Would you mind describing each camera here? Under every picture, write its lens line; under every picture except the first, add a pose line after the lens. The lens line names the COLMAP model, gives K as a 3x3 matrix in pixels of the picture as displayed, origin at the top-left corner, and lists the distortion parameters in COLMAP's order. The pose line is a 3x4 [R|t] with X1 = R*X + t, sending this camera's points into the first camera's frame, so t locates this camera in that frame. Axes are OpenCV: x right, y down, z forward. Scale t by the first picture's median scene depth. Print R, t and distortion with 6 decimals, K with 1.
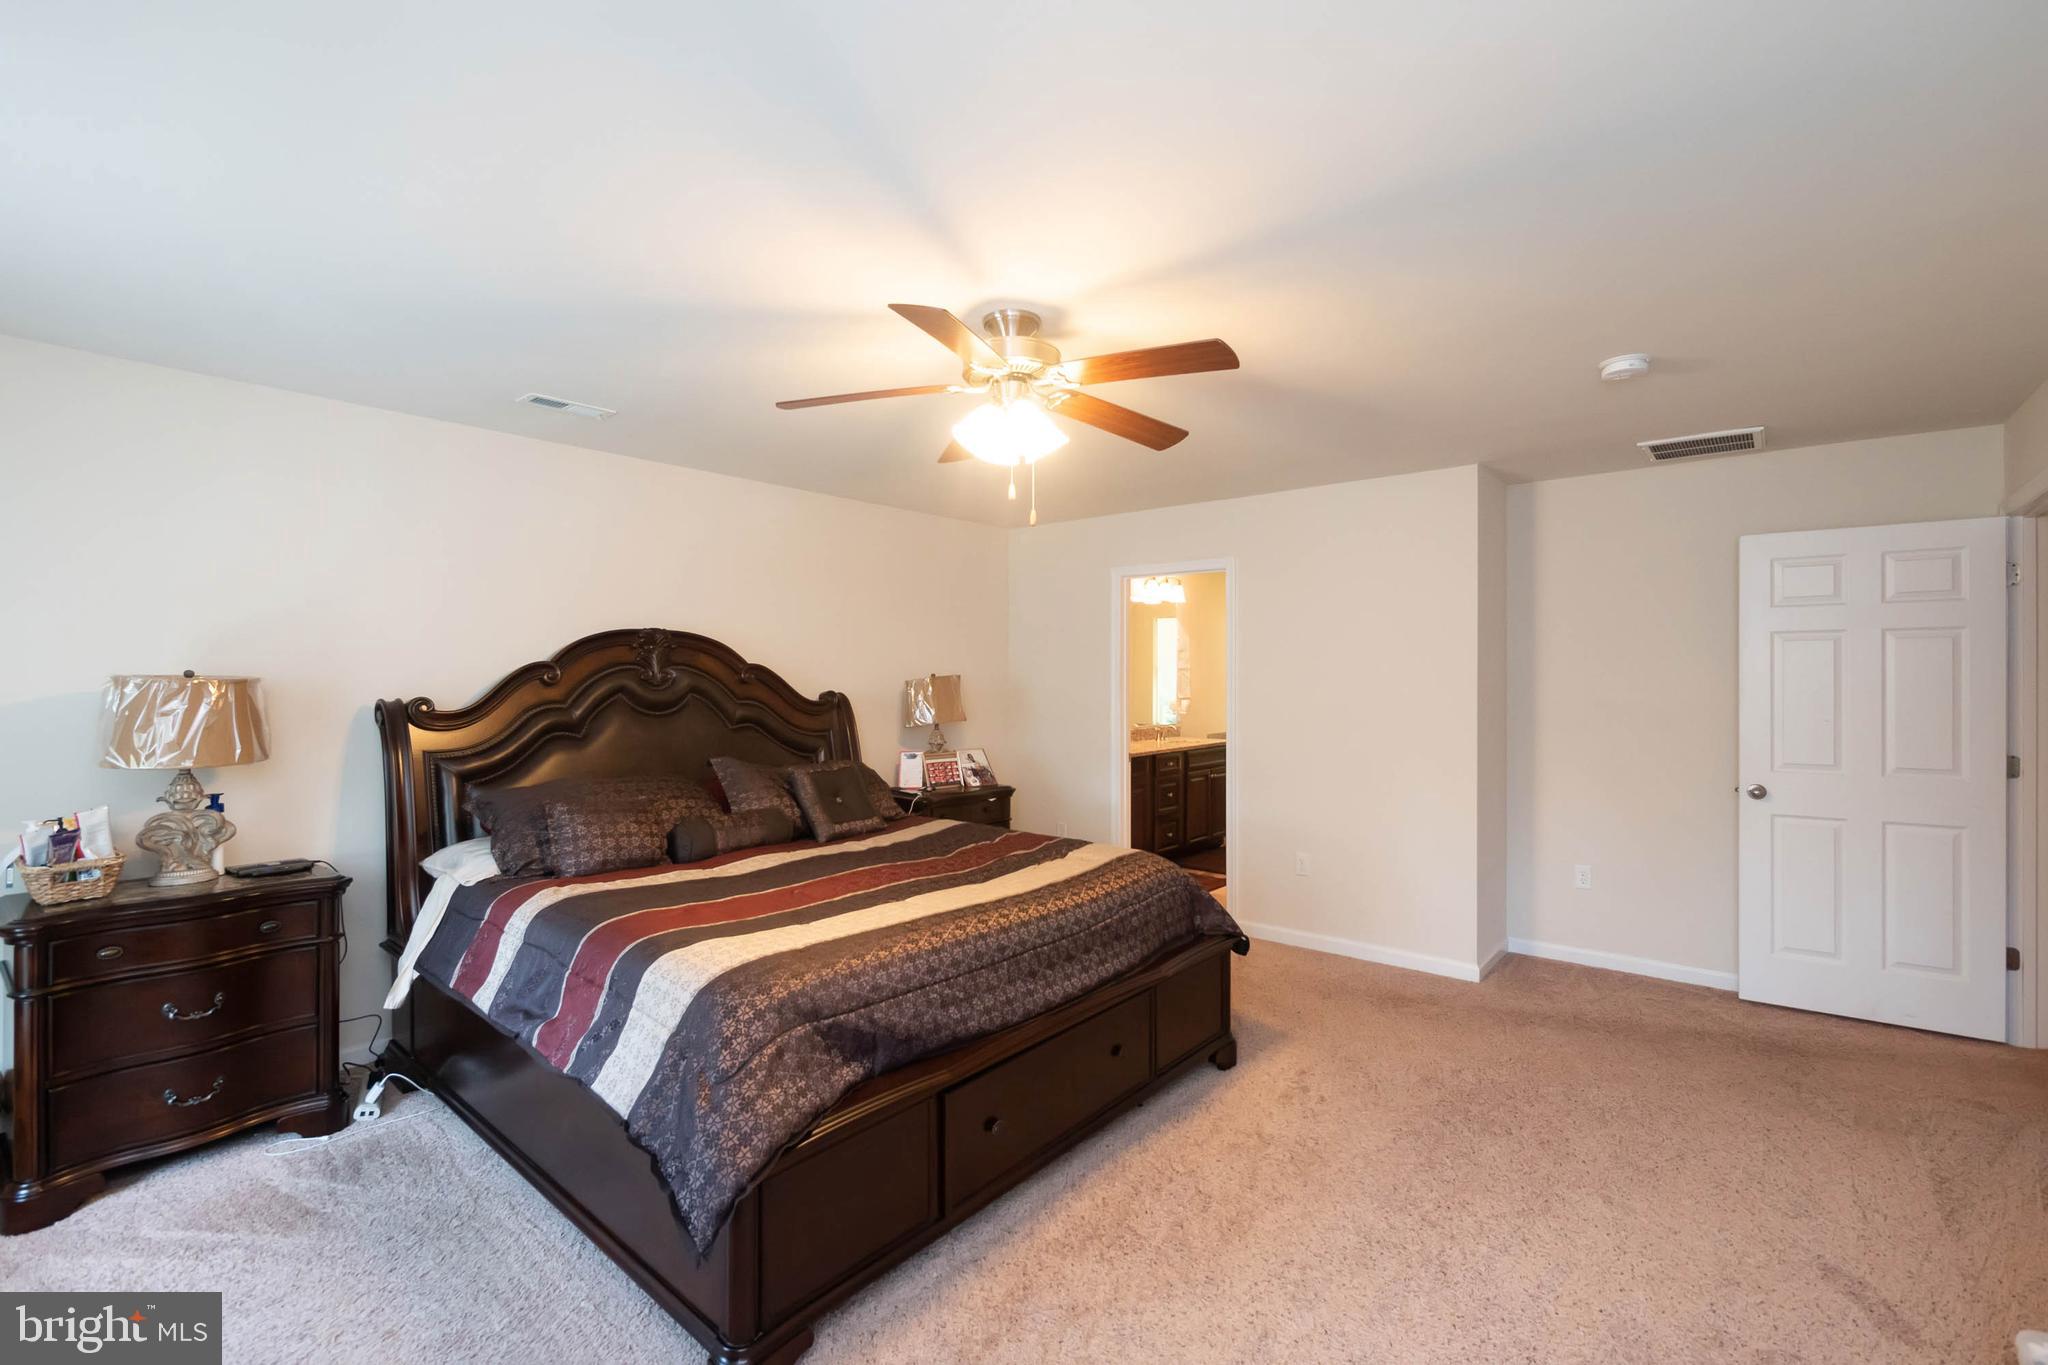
lens RADIAL K [[872.1, 0, 1032.2], [0, 872.1, 682.9], [0, 0, 1]] dist [-0.005055, 0.000667]
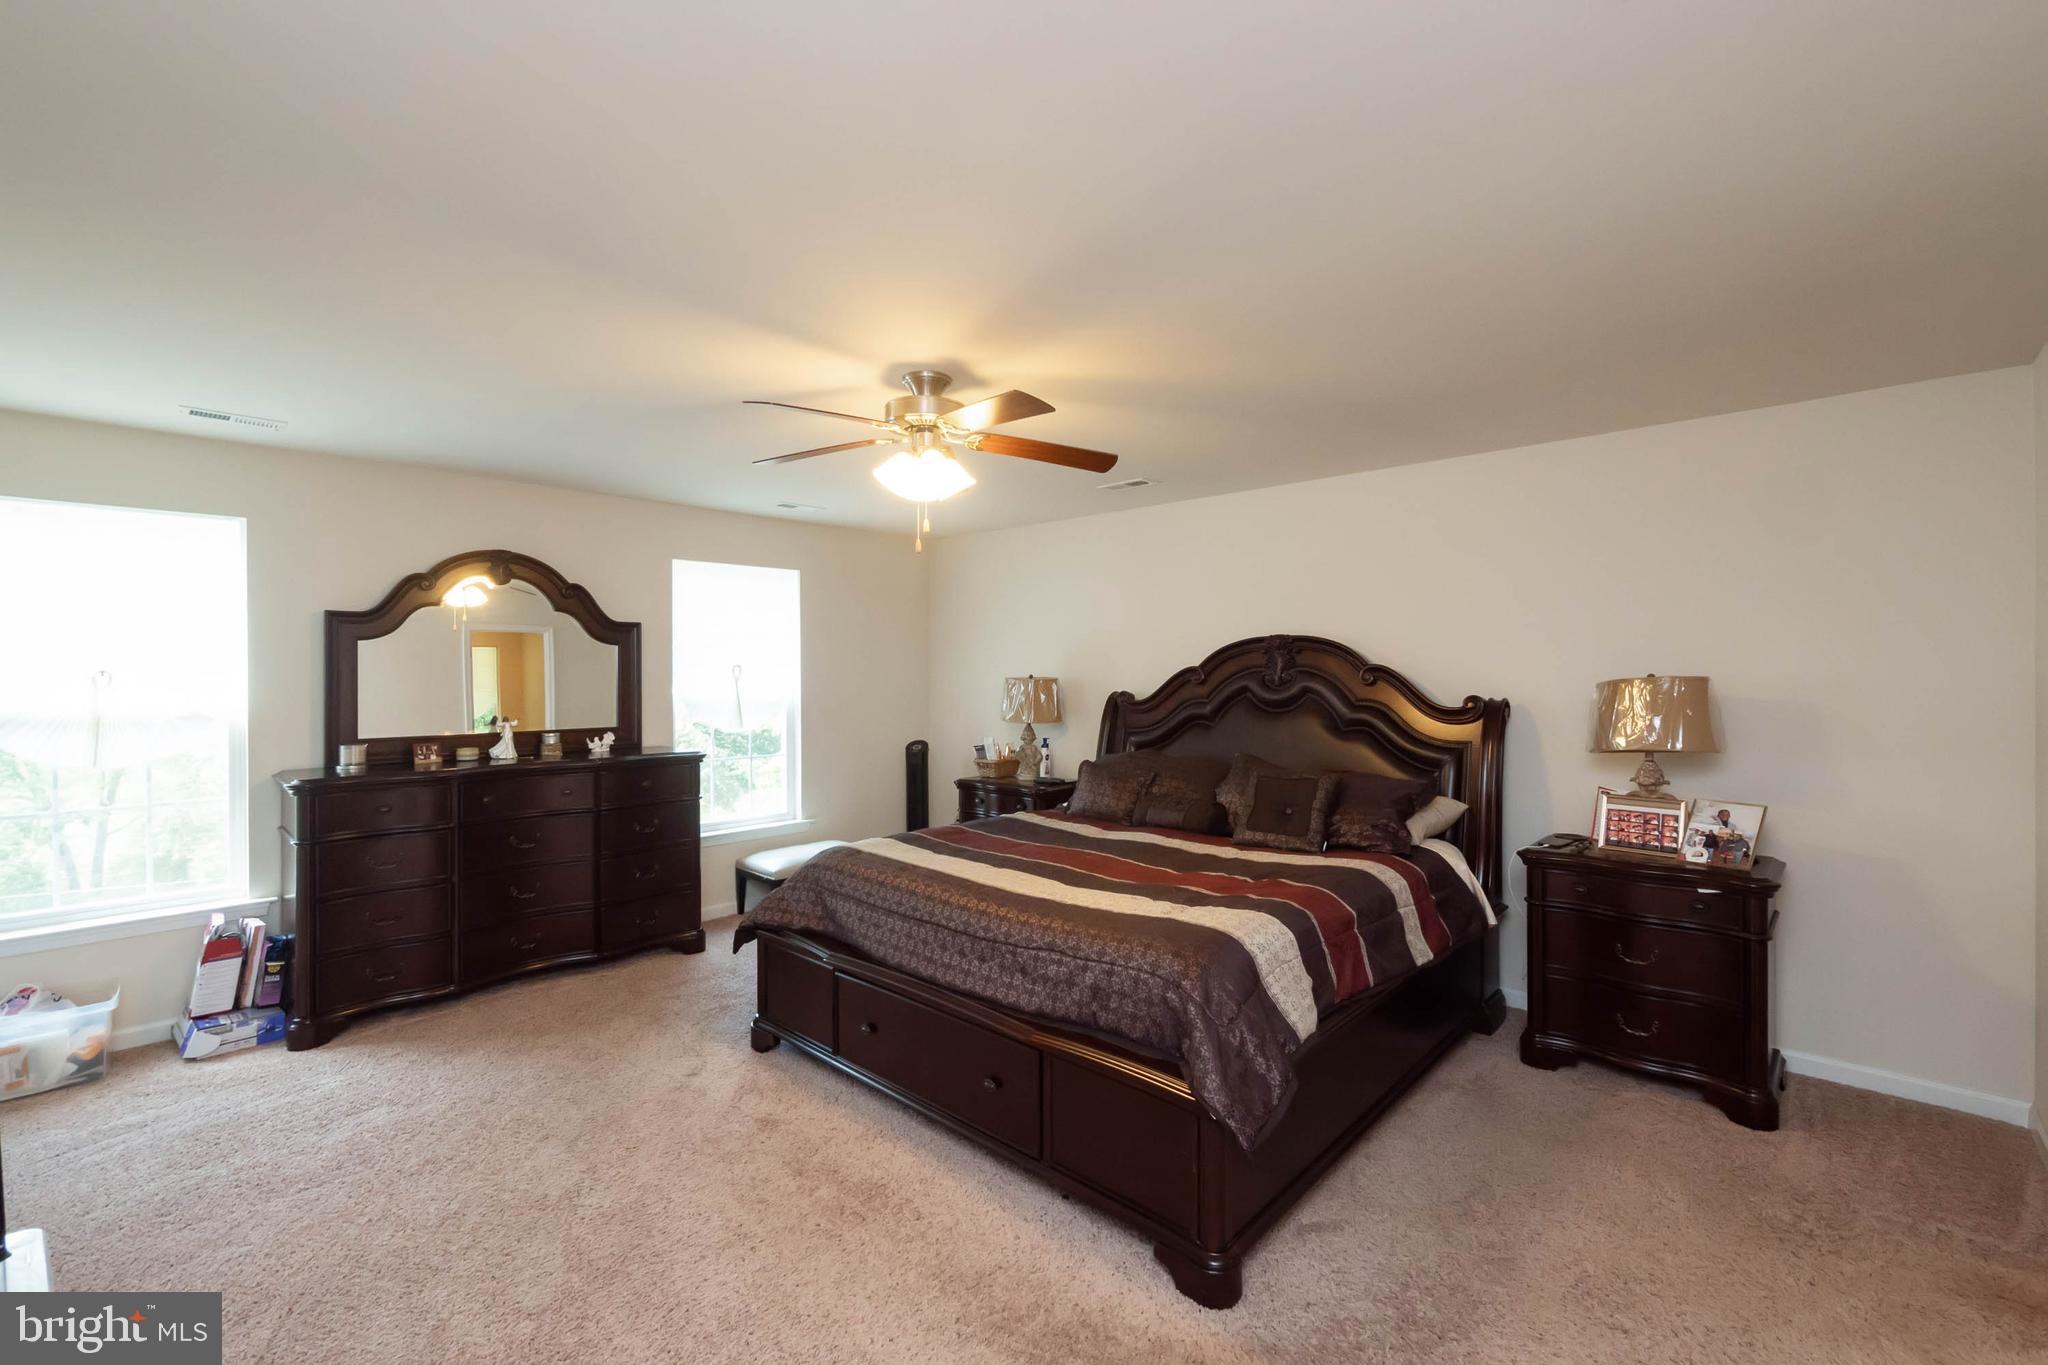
lens RADIAL K [[872.1, 0, 1032.2], [0, 872.1, 673.9], [0, 0, 1]] dist [-0.005055, 0.000667]
pose [[-0.063922, -0.003245, -0.997950, 0.801291], [-0.001643, 0.999994, -0.003147, -0.010216], [0.997954, 0.001439, -0.063927, 0.858524]]
